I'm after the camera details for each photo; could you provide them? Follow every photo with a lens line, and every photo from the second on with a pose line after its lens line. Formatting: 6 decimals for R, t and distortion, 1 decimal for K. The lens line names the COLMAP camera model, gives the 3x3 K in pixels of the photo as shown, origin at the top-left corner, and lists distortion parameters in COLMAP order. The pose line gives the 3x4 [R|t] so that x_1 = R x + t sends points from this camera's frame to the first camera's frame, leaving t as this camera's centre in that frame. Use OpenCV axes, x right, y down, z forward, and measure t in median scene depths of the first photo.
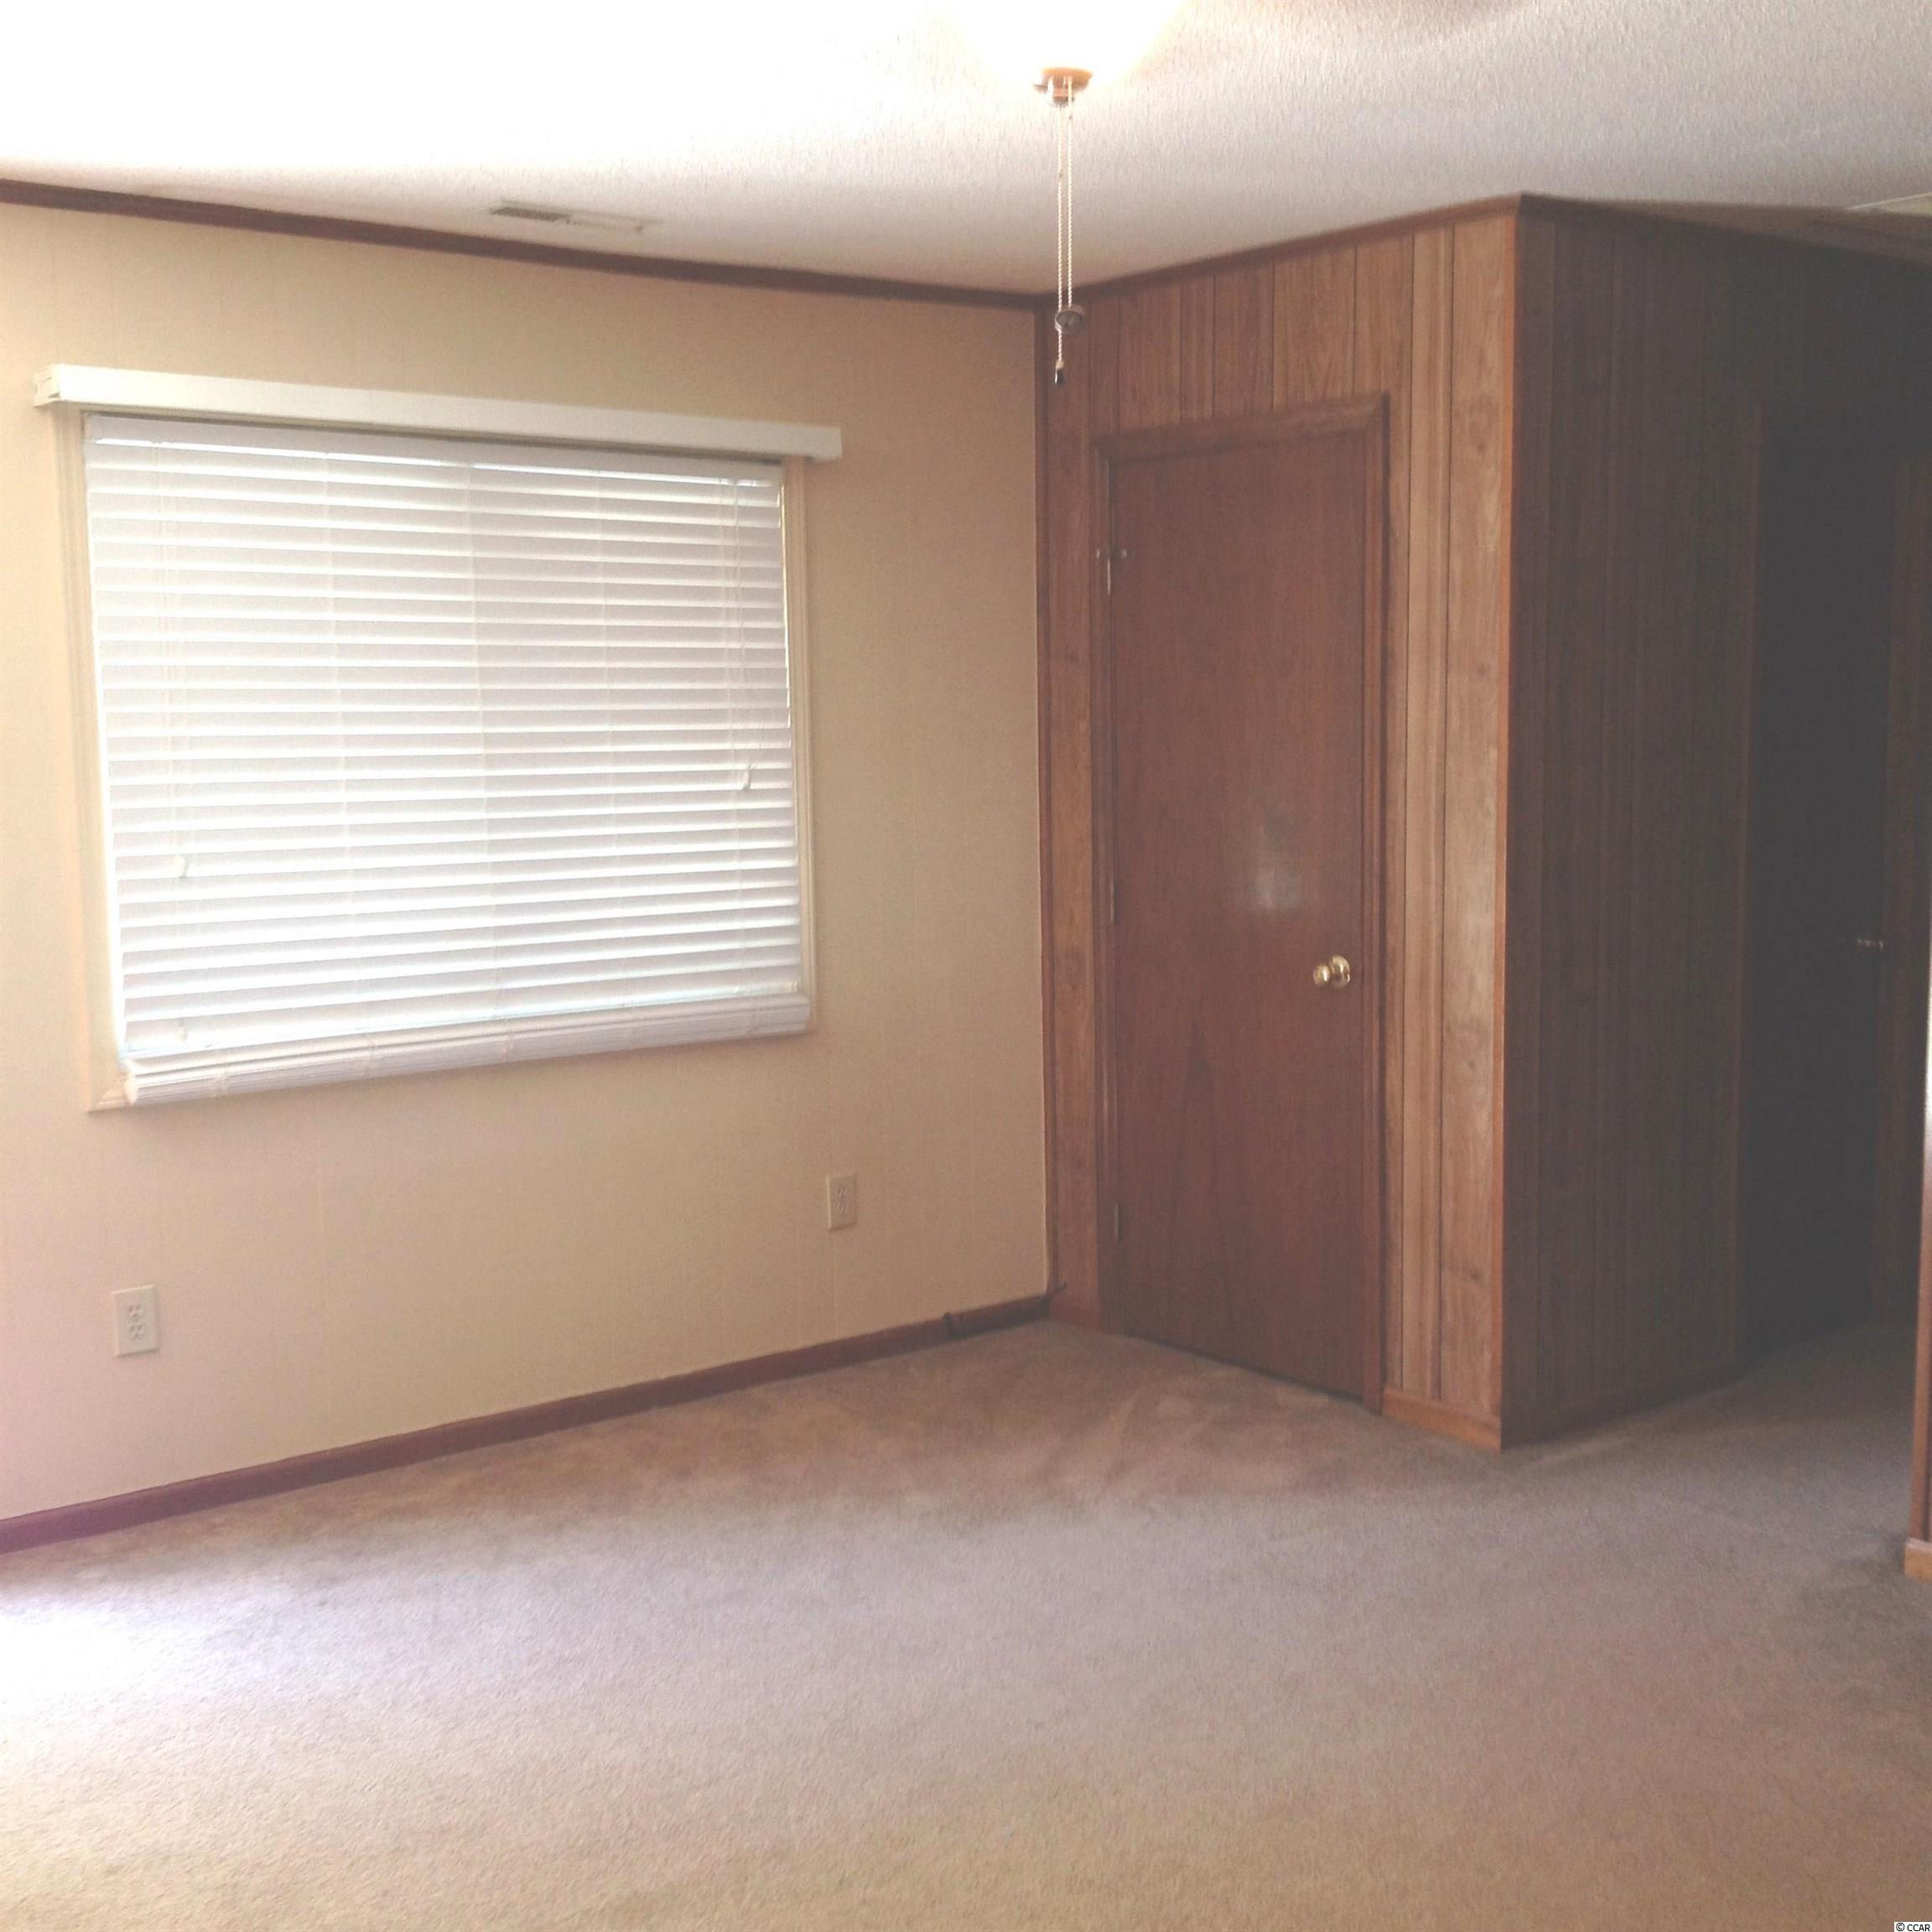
lens RADIAL K [[2361.4, 0, 966.1], [0, 2361.4, 959.5], [0, 0, 1]] dist [0.005981, 0.000000]
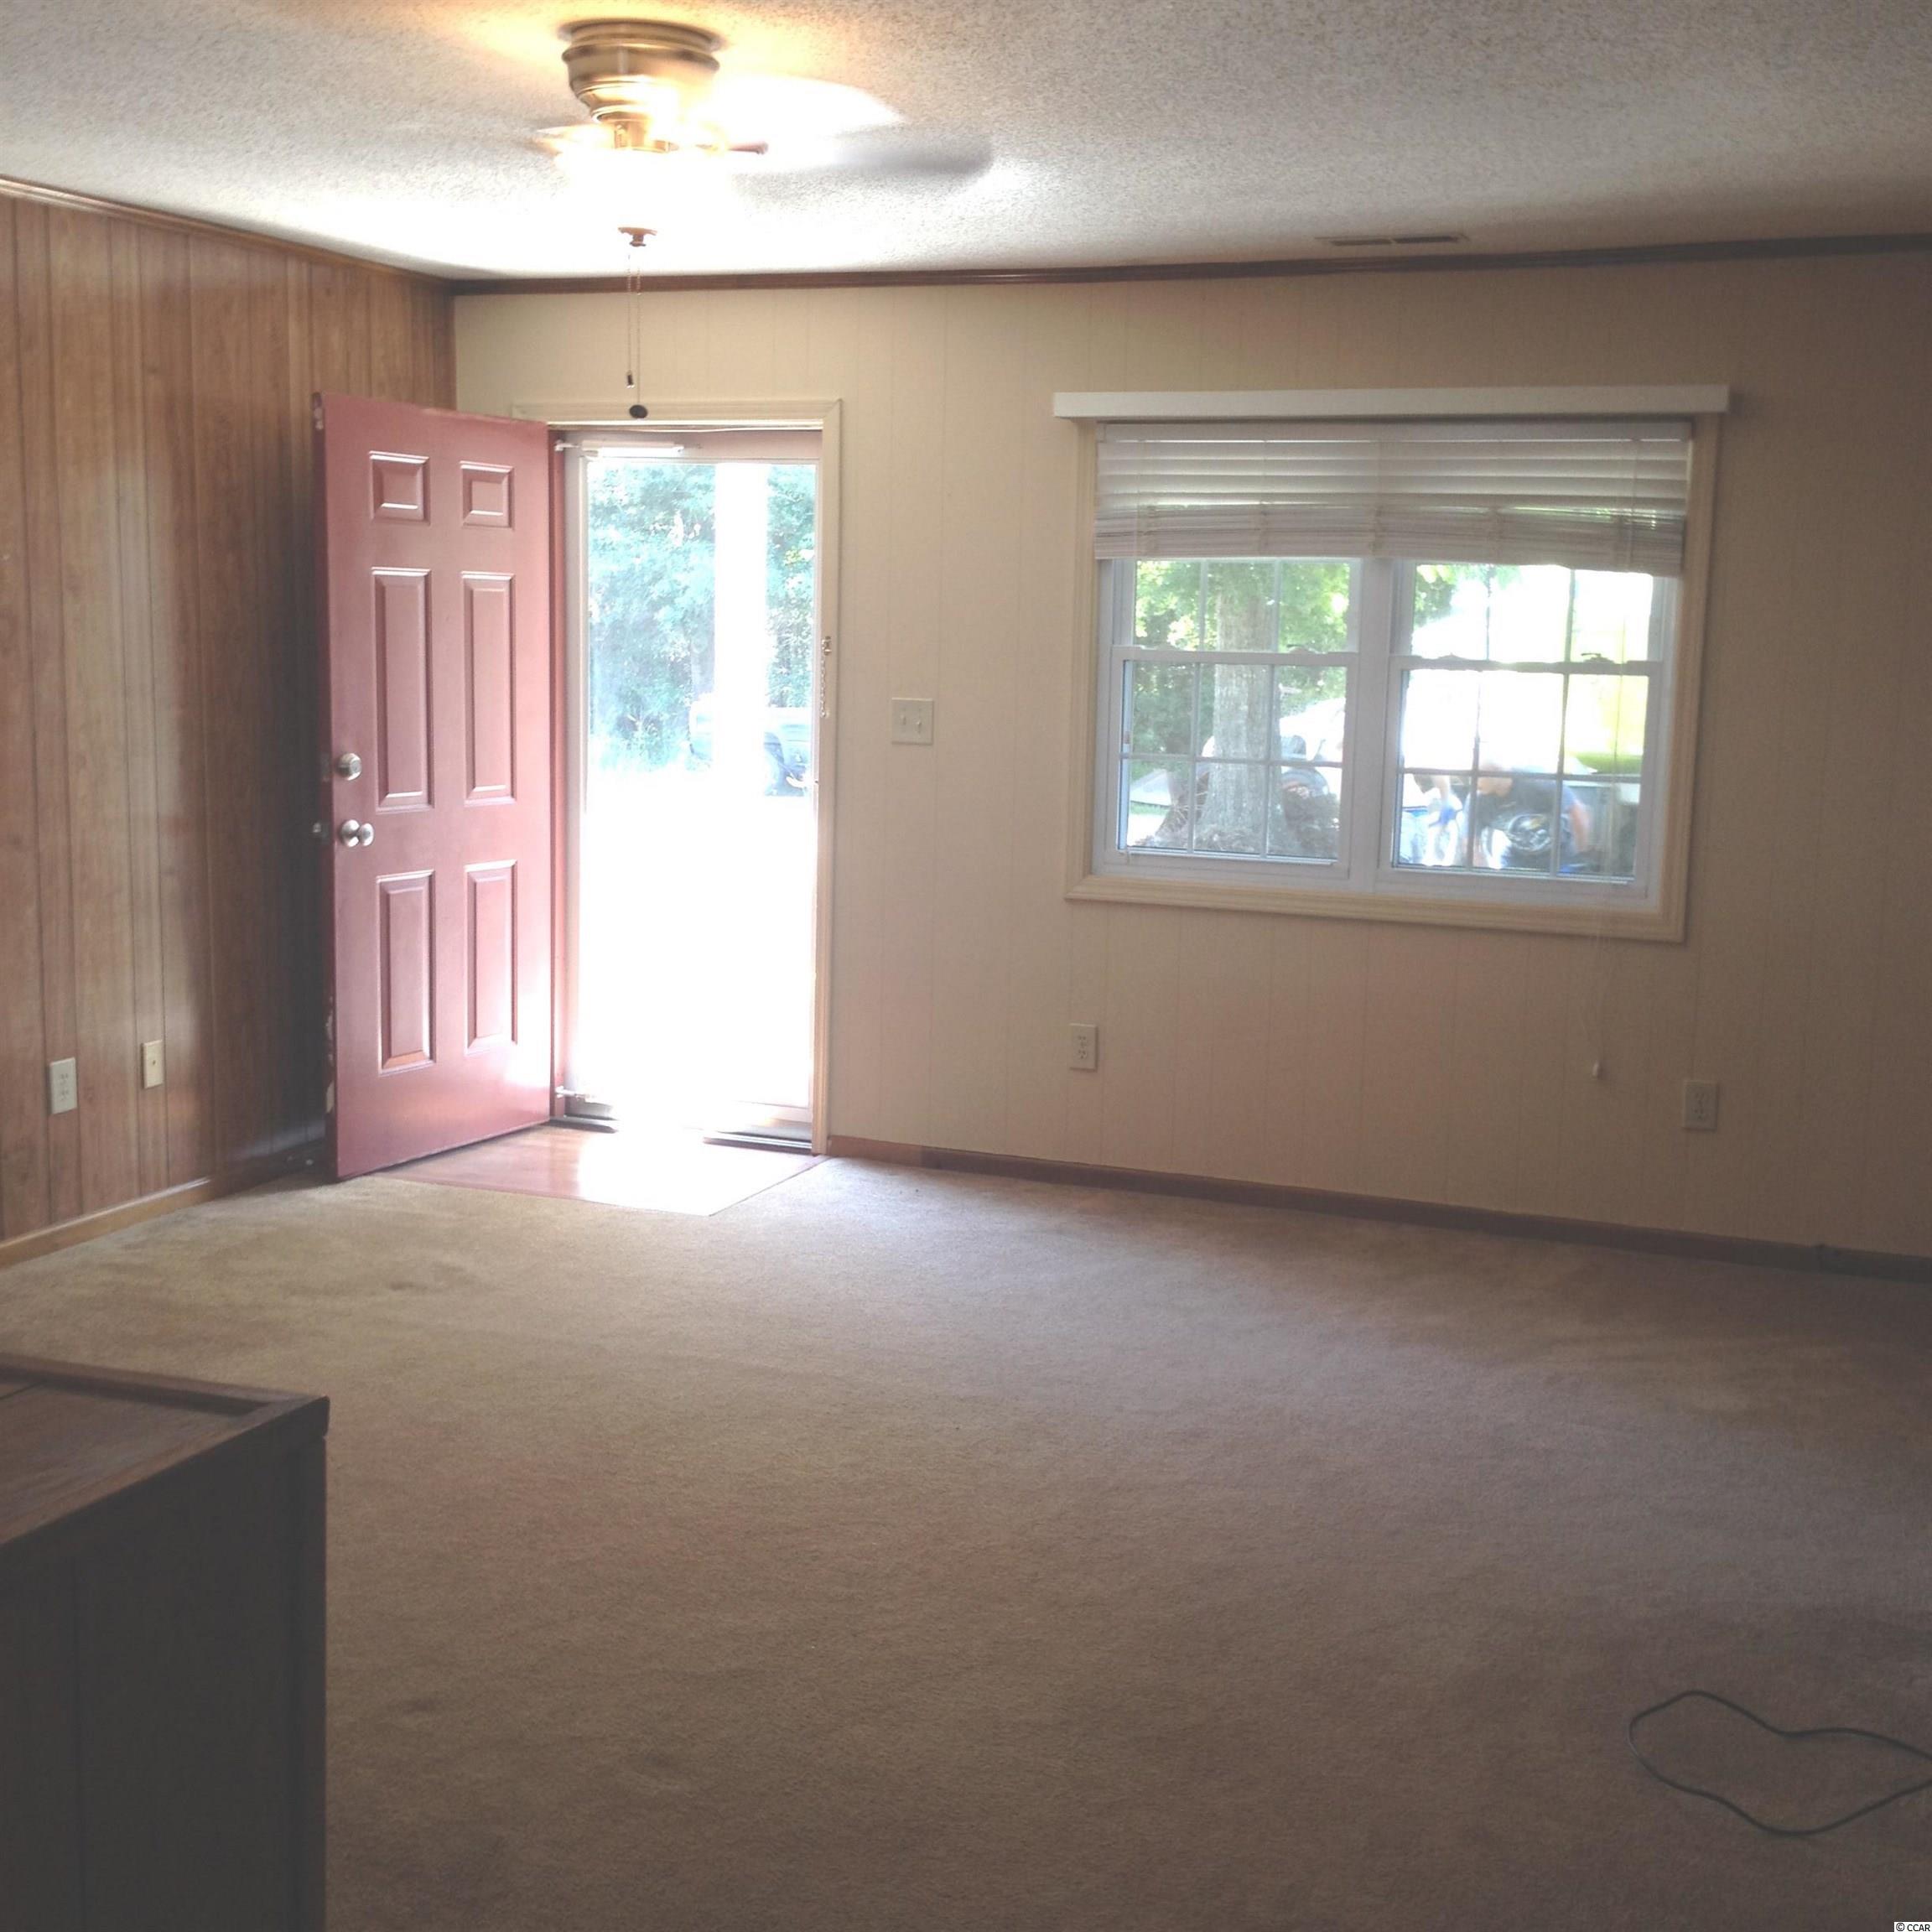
lens RADIAL K [[2361.4, 0, 965.8], [0, 2361.4, 970.1], [0, 0, 1]] dist [0.005981, 0.000000]
pose [[0.490366, 0.145328, -0.859315, 0.861572], [-0.125351, 0.987508, 0.095477, -0.023921], [0.862455, 0.060898, 0.502457, 0.204437]]
